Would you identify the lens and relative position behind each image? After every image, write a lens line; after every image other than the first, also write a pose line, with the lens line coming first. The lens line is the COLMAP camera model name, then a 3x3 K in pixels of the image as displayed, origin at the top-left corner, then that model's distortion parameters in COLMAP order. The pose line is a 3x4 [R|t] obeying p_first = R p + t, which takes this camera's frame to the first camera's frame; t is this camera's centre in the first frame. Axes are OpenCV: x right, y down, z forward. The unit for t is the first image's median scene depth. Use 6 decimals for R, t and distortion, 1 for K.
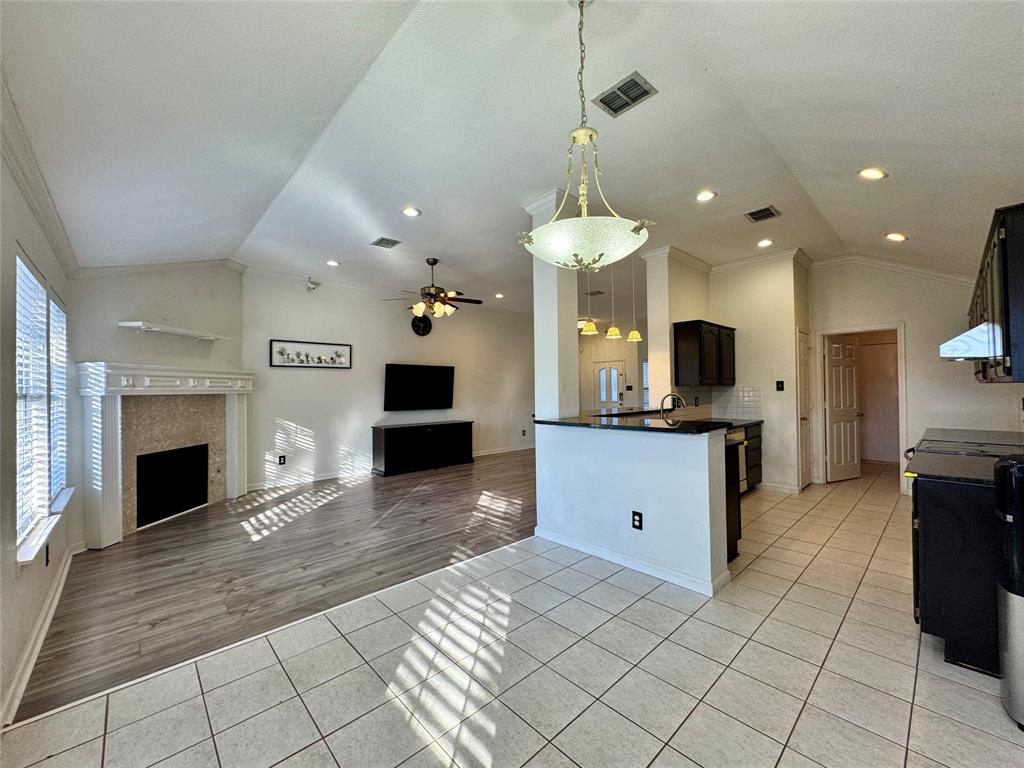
lens RADIAL K [[408.5, 0, 508.6], [0, 408.5, 385.6], [0, 0, 1]] dist [-0.013888, 0.009854]
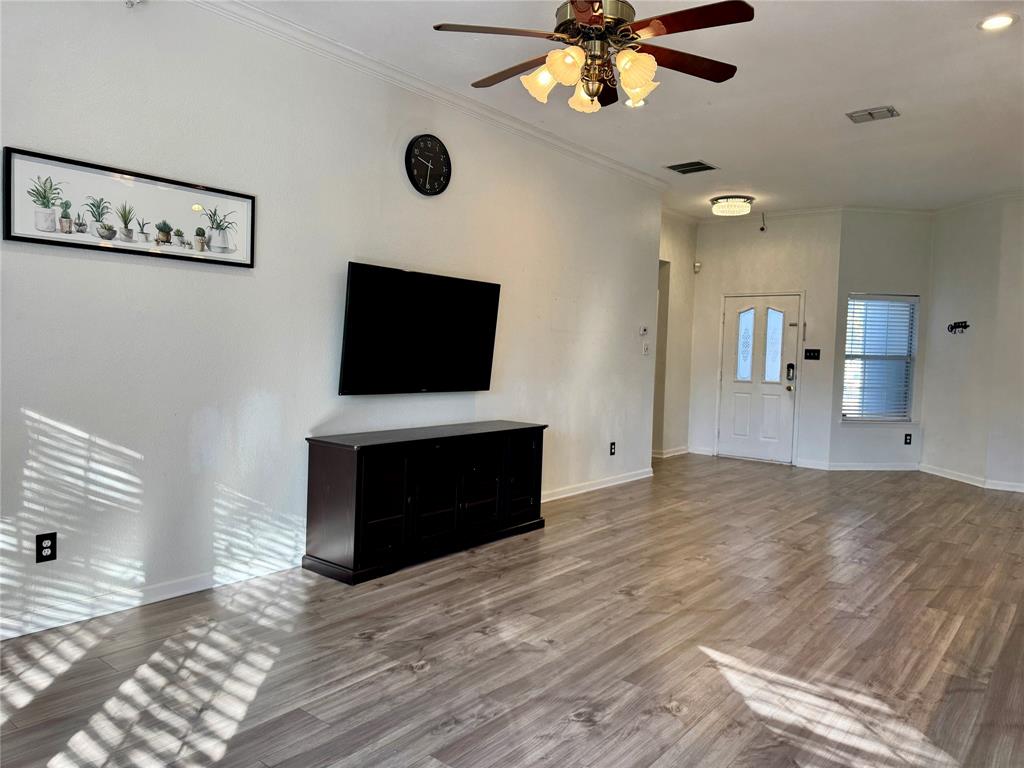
lens RADIAL K [[716.4, 0, 513.4], [0, 716.4, 388.8], [0, 0, 1]] dist [0.066297, -0.085120]
pose [[0.988970, 0.034248, 0.144101, -0.336006], [-0.044195, 0.996814, 0.066400, 0.012024], [-0.141368, -0.072036, 0.987333, 0.481171]]
